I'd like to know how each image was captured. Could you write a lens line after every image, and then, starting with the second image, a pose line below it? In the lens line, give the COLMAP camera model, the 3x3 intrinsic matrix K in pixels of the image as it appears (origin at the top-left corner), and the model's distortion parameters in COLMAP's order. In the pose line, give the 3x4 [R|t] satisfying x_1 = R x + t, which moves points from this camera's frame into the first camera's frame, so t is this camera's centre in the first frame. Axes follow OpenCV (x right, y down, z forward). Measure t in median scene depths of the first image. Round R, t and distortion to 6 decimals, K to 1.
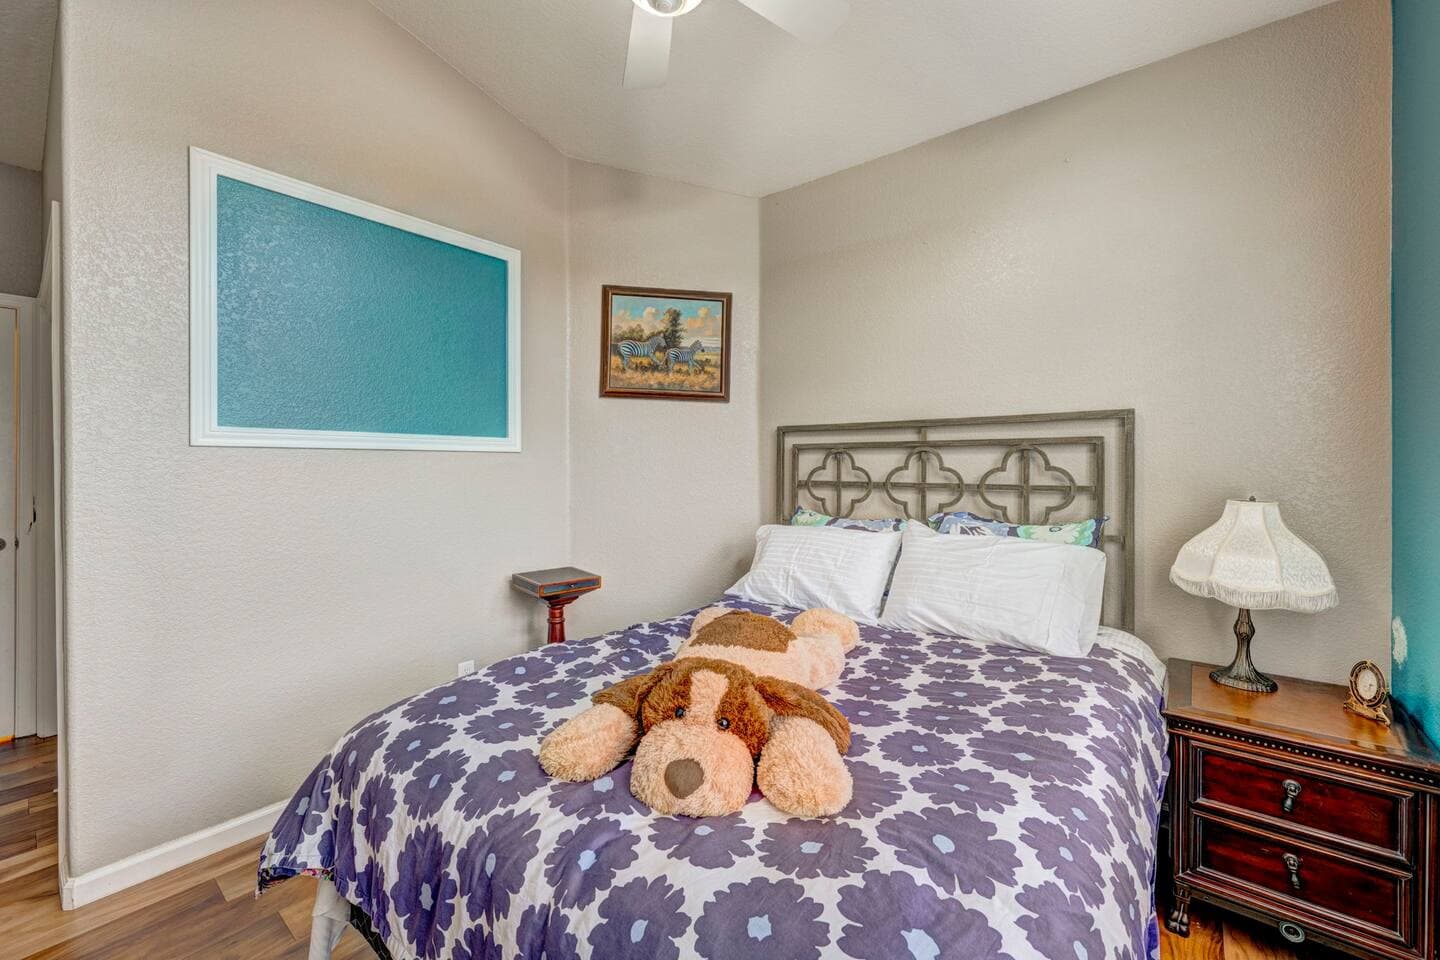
lens RADIAL K [[579.0, 0, 719.8], [0, 579.0, 467.2], [0, 0, 1]] dist [-0.002153, 0.000274]
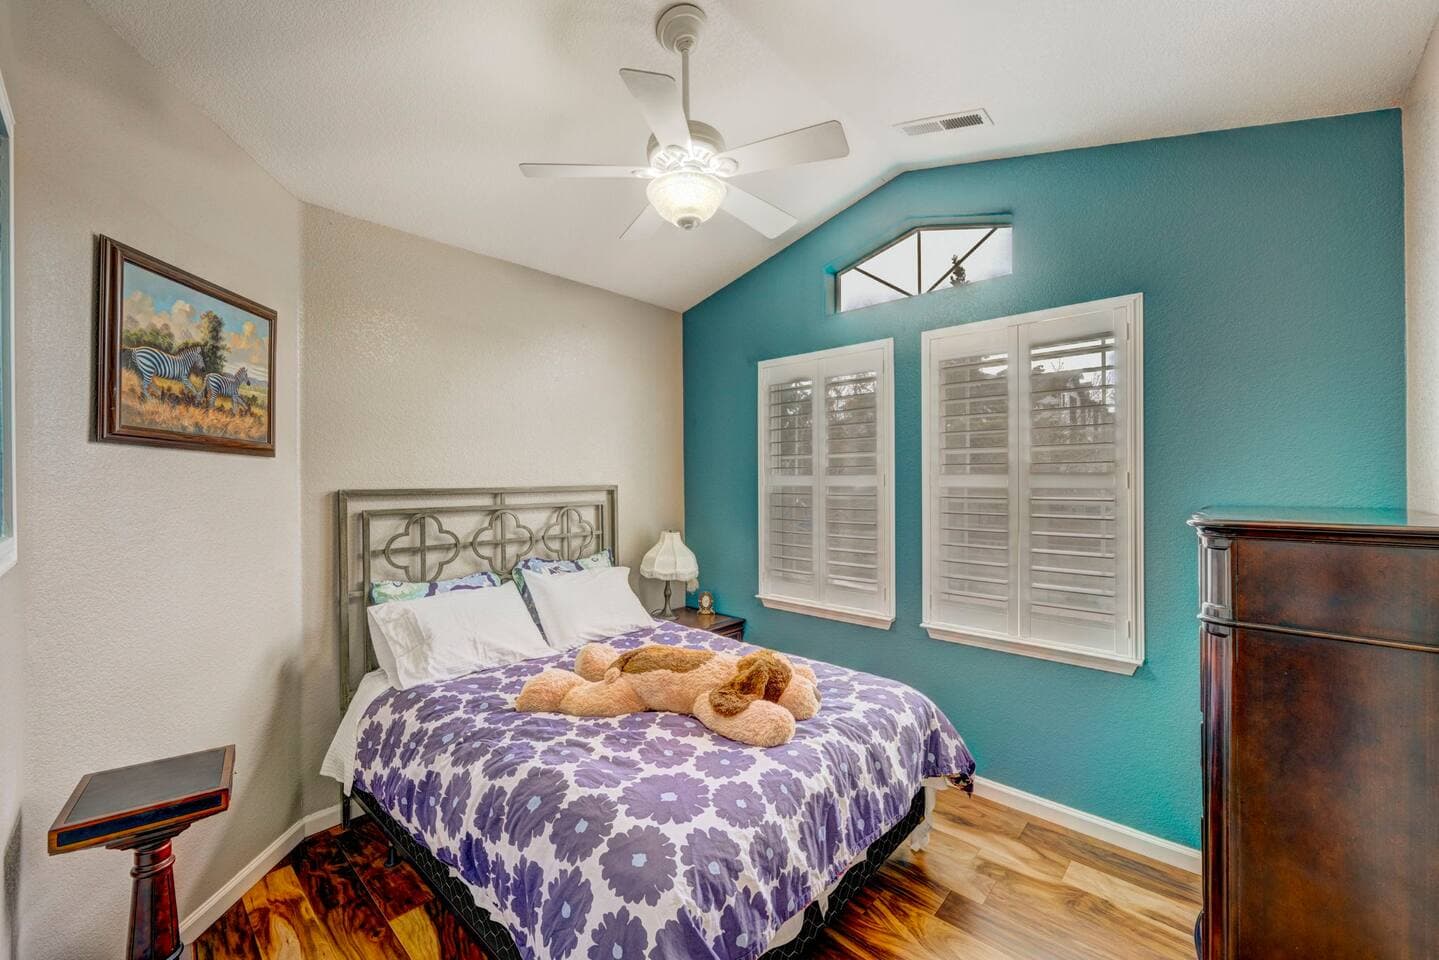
lens RADIAL K [[578.6, 0, 718.9], [0, 578.6, 479.8], [0, 0, 1]] dist [-0.002153, 0.000274]
pose [[0.059716, -0.004793, 0.998204, -0.705908], [0.002057, 0.999987, 0.004679, -0.086660], [-0.998213, 0.001774, 0.059725, 0.390164]]
